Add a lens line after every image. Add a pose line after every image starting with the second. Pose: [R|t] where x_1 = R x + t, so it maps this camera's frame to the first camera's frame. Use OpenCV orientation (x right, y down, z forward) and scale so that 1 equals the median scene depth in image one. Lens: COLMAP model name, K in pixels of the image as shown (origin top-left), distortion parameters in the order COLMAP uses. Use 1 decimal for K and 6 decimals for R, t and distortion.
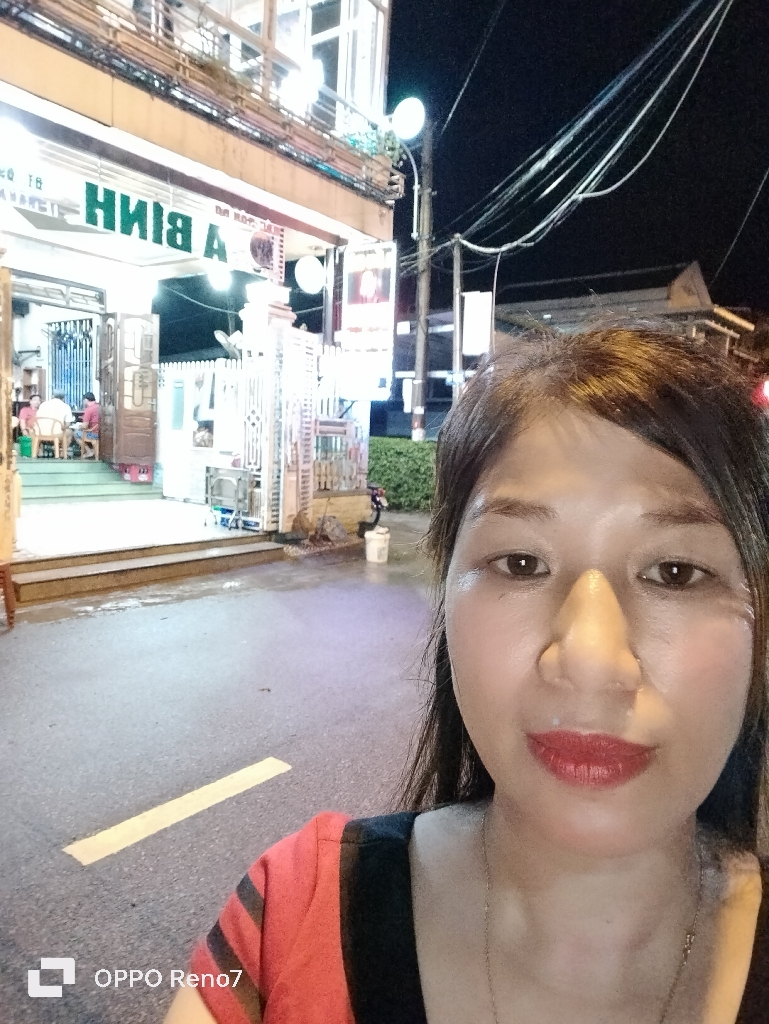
lens RADIAL K [[729.7, 0, 365.1], [0, 729.7, 488.8], [0, 0, 1]] dist [0.019629, -0.002727]
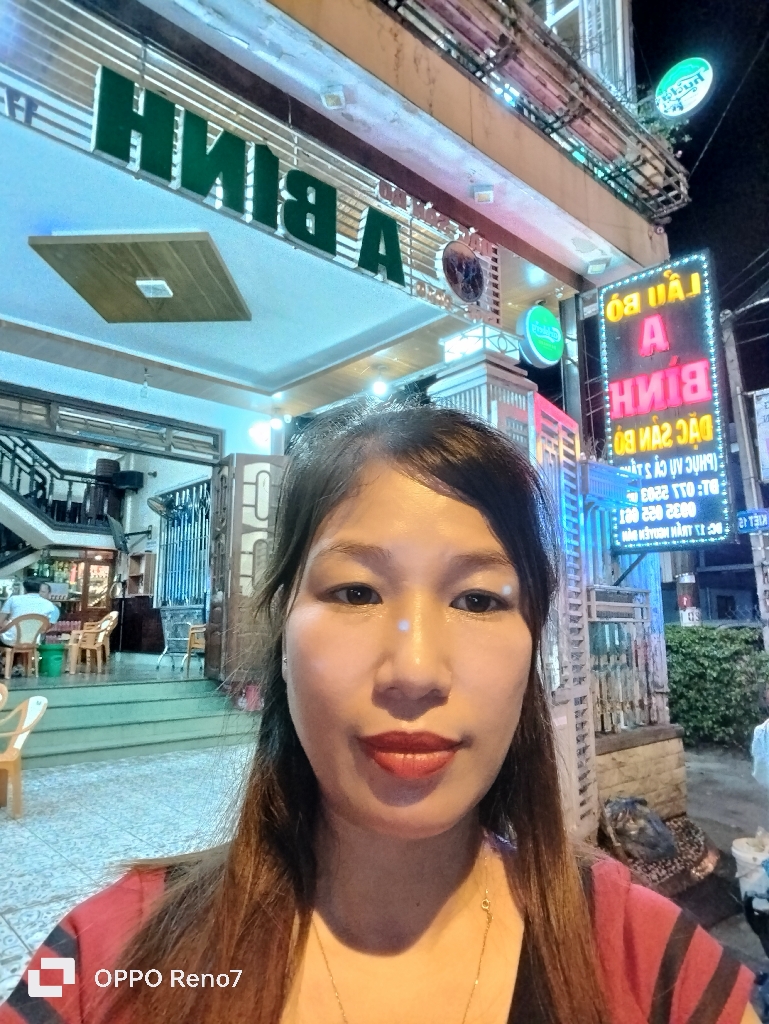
lens RADIAL K [[693.6, 0, 380.7], [0, 693.6, 507.9], [0, 0, 1]] dist [0.012057, -0.003409]
pose [[0.983665, -0.069566, -0.166023, -0.117346], [0.027045, 0.968952, -0.245767, -0.035395], [0.177966, 0.237263, 0.955005, 0.496937]]
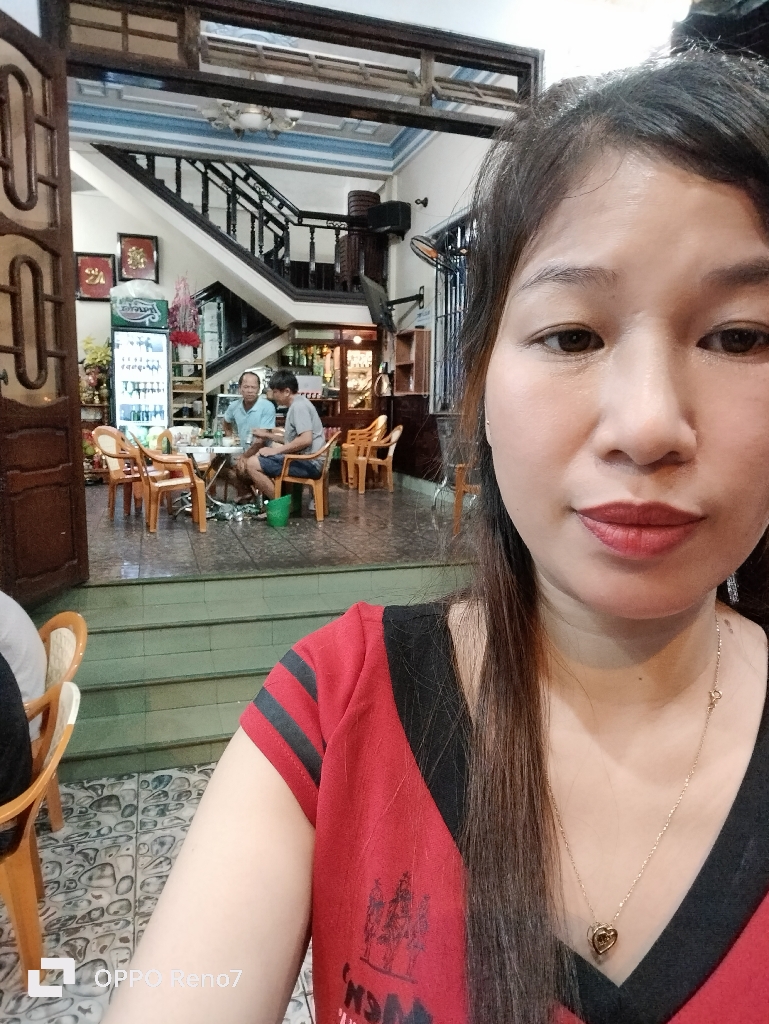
lens RADIAL K [[710.5, 0, 374.8], [0, 710.5, 506.0], [0, 0, 1]] dist [0.007374, -0.006508]
pose [[0.823074, 0.045801, -0.566084, -0.276233], [-0.018321, 0.998365, 0.054138, -0.101642], [0.567639, -0.034188, 0.822568, 0.854024]]
